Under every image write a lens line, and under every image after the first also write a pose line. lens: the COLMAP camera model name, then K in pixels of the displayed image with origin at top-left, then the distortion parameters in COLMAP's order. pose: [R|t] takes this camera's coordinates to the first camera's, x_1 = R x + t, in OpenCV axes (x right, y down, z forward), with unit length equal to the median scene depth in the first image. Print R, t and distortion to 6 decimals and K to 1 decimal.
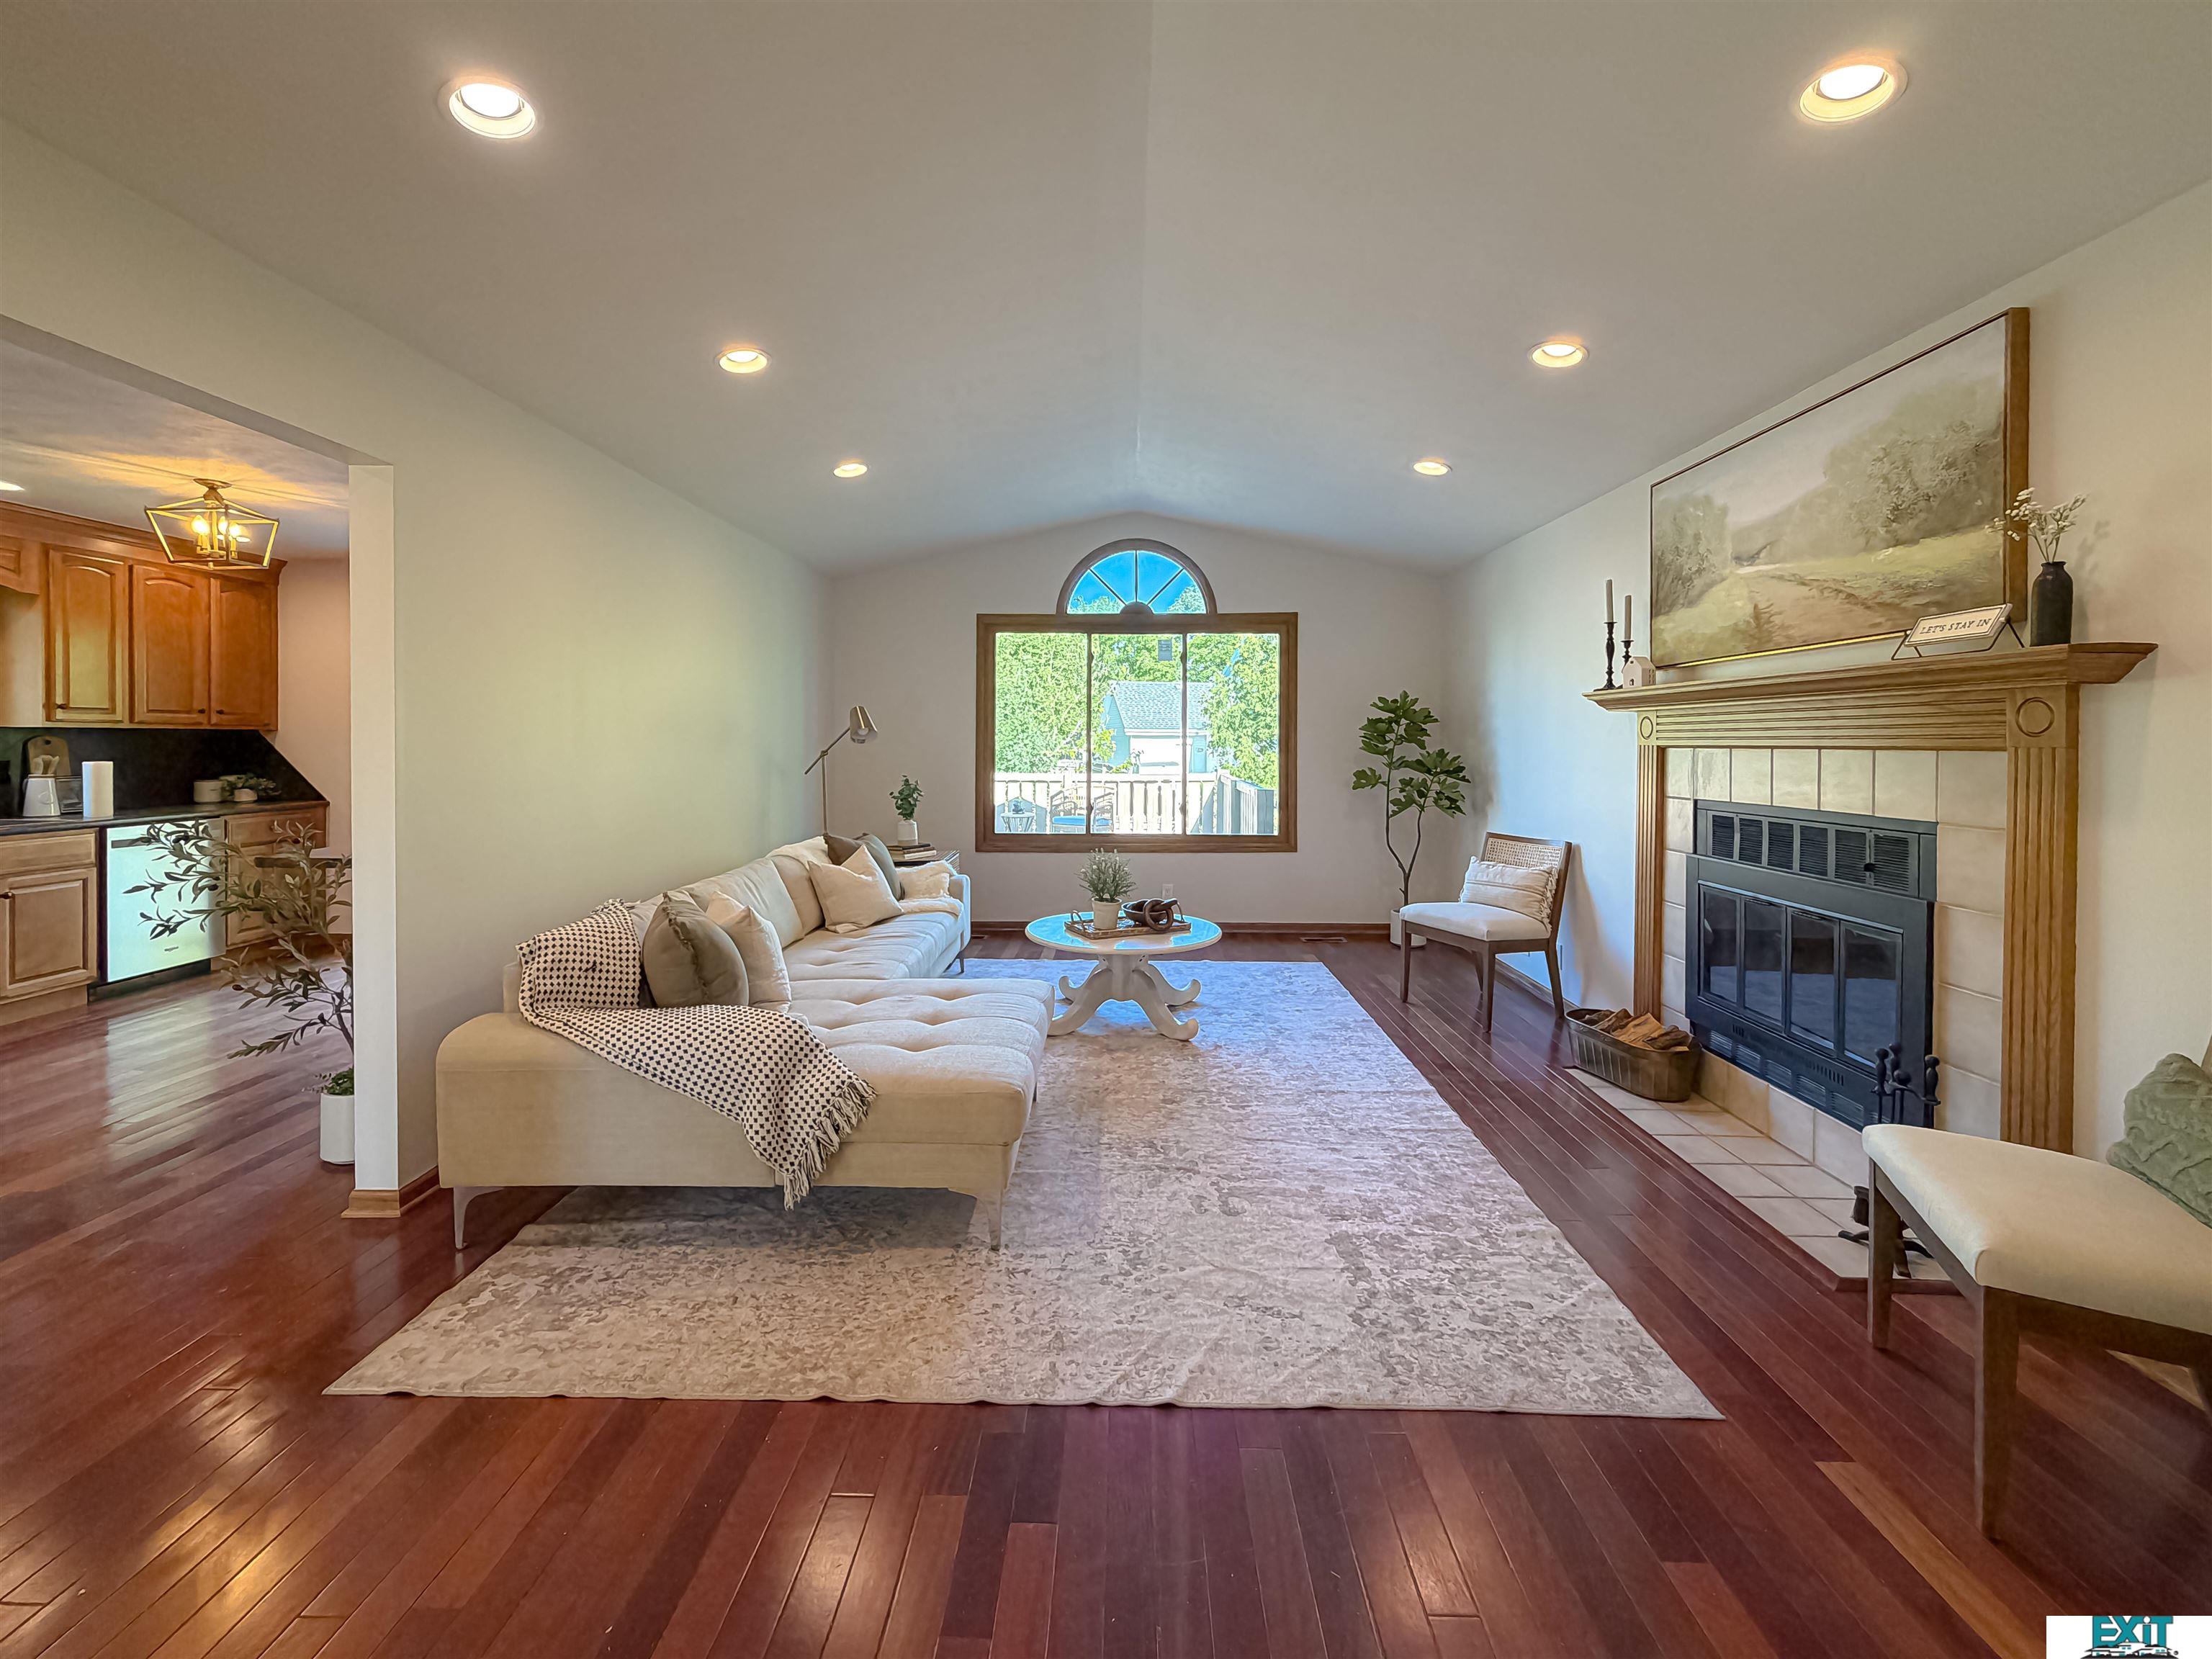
lens RADIAL K [[914.5, 0, 1104.6], [0, 914.5, 743.2], [0, 0, 1]] dist [-0.000544, 0.000143]
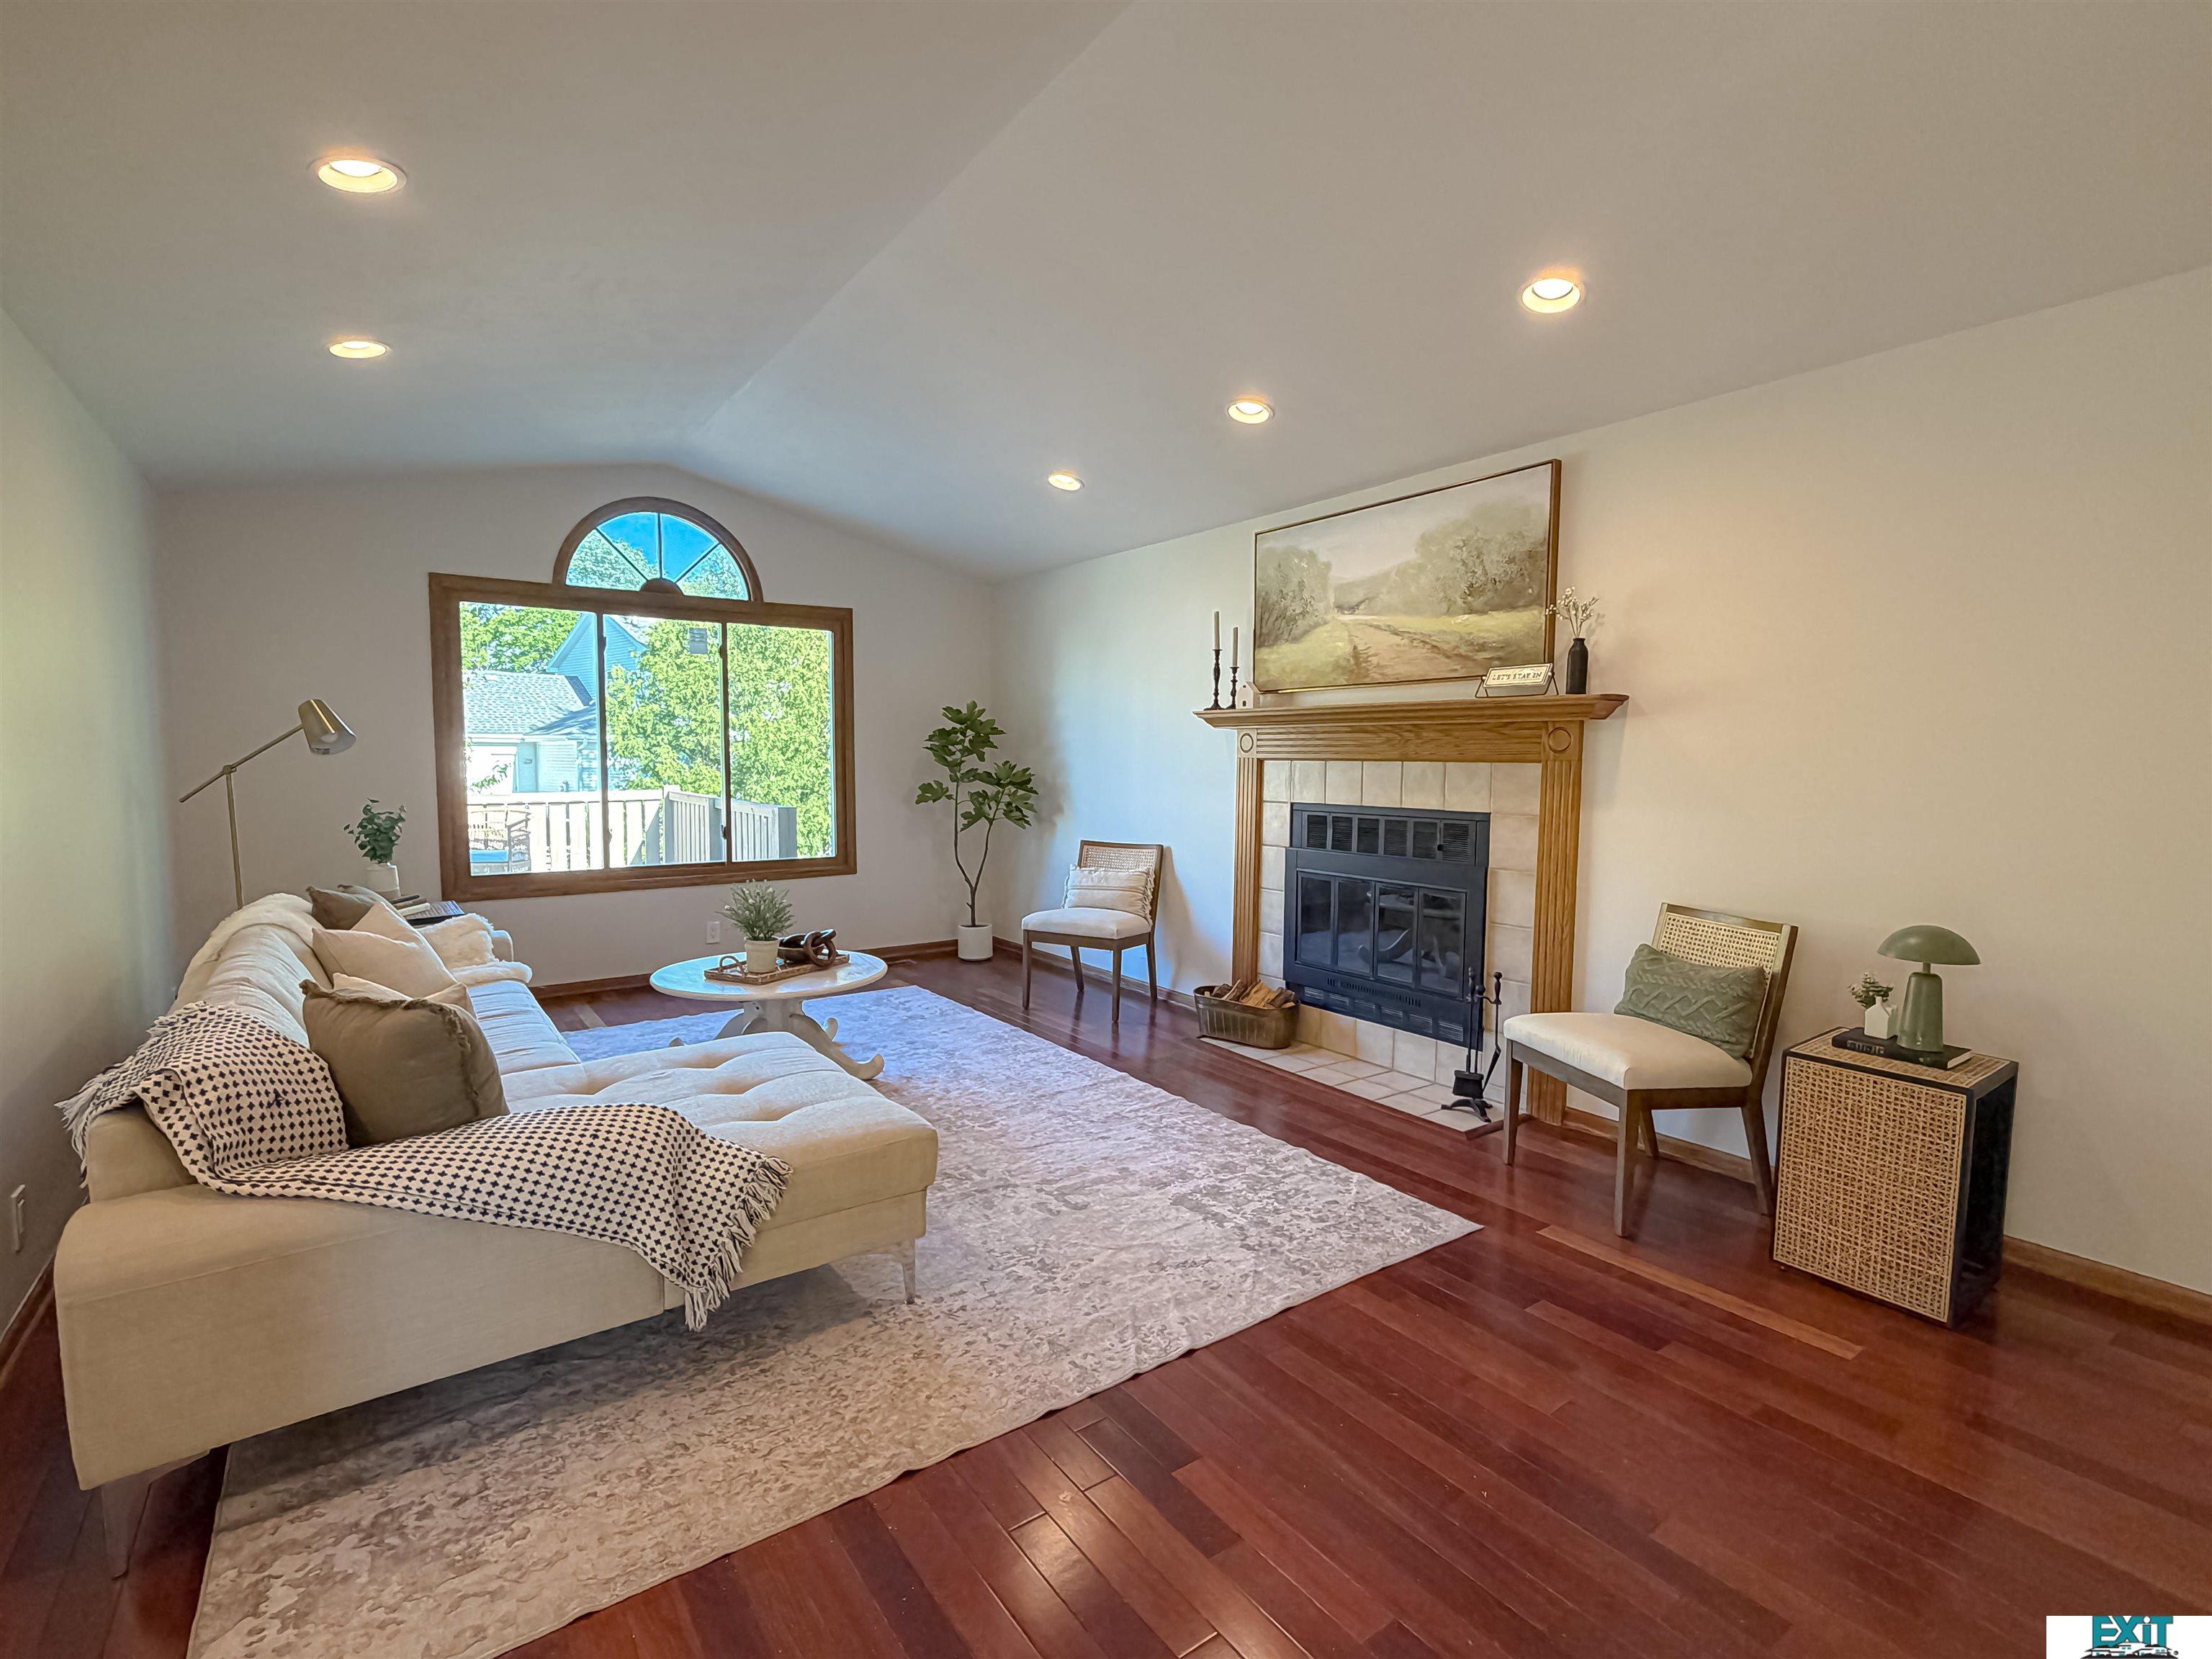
lens RADIAL K [[1038.4, 0, 1100.7], [0, 1038.4, 828.9], [0, 0, 1]] dist [0.001906, -0.000816]
pose [[0.801039, -0.041650, 0.597161, -0.437758], [-0.002283, 0.997357, 0.072625, -0.003741], [-0.598607, -0.059539, 0.798827, 0.051103]]
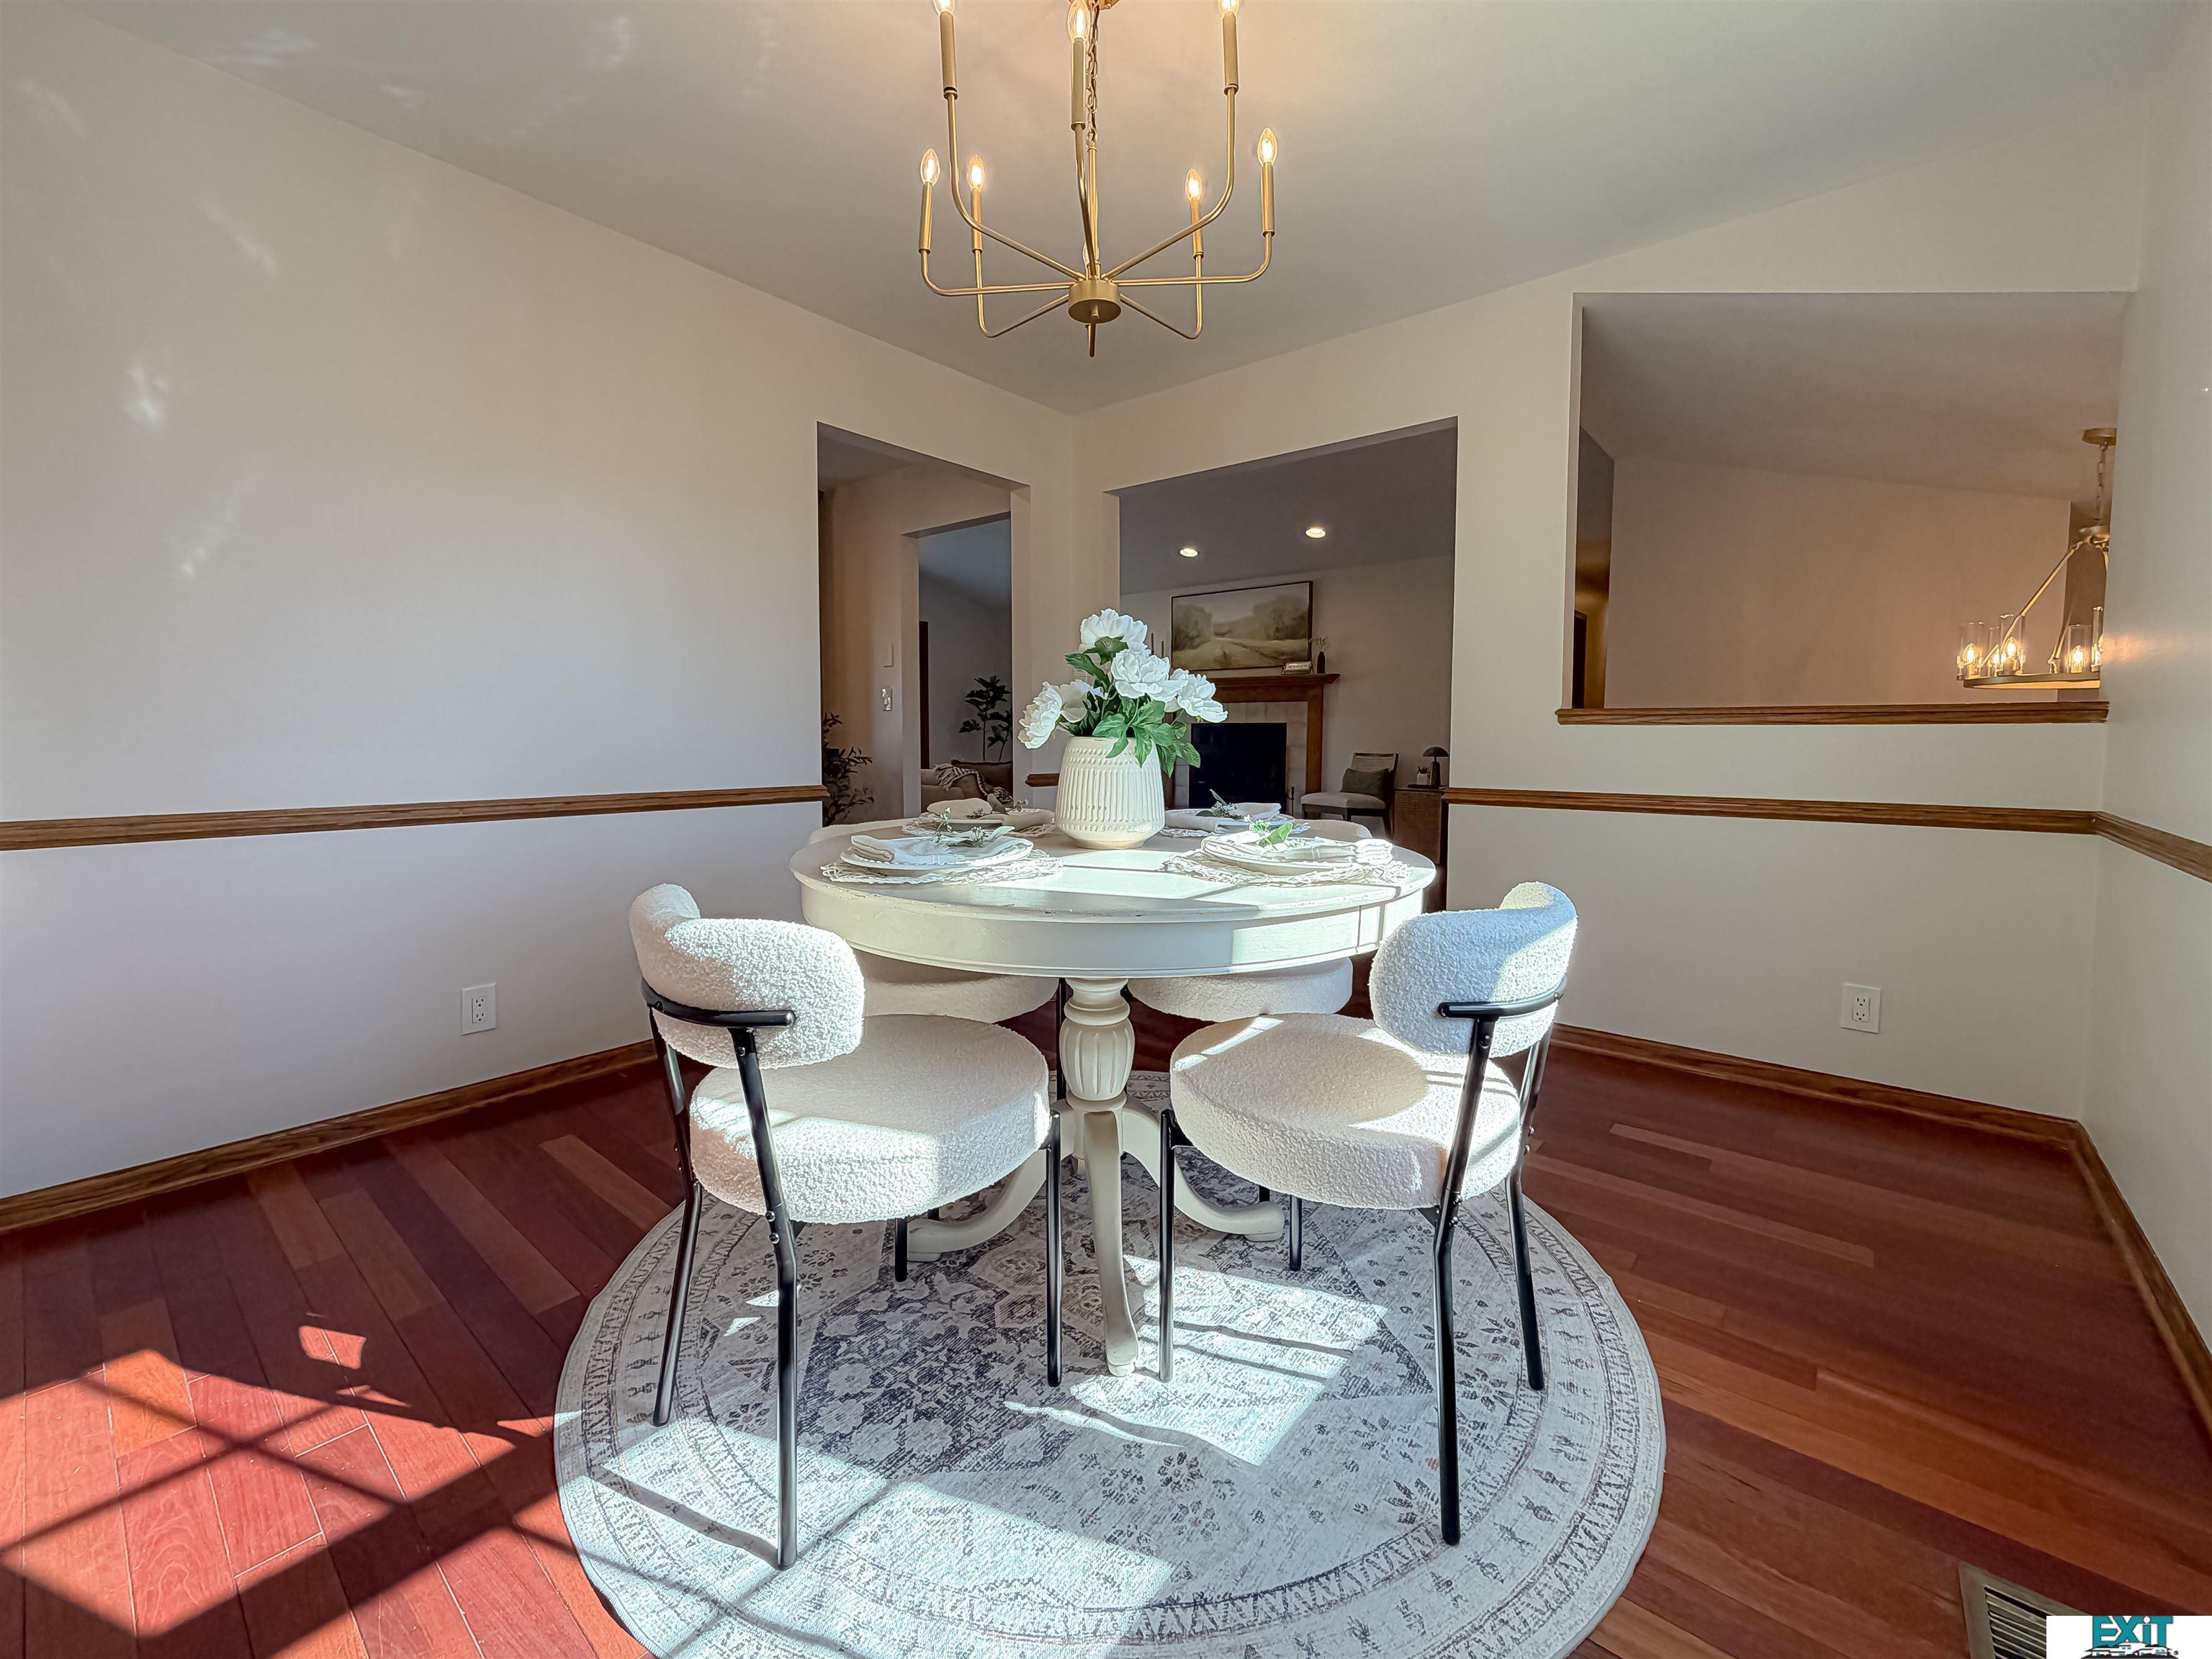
lens RADIAL K [[914.5, 0, 1116.0], [0, 914.5, 745.5], [0, 0, 1]] dist [-0.000544, 0.000143]
pose [[0.606636, -0.003321, 0.794973, -1.738071], [-0.005935, 0.999944, 0.008706, 0.114900], [-0.794958, -0.010000, 0.606582, -0.446971]]
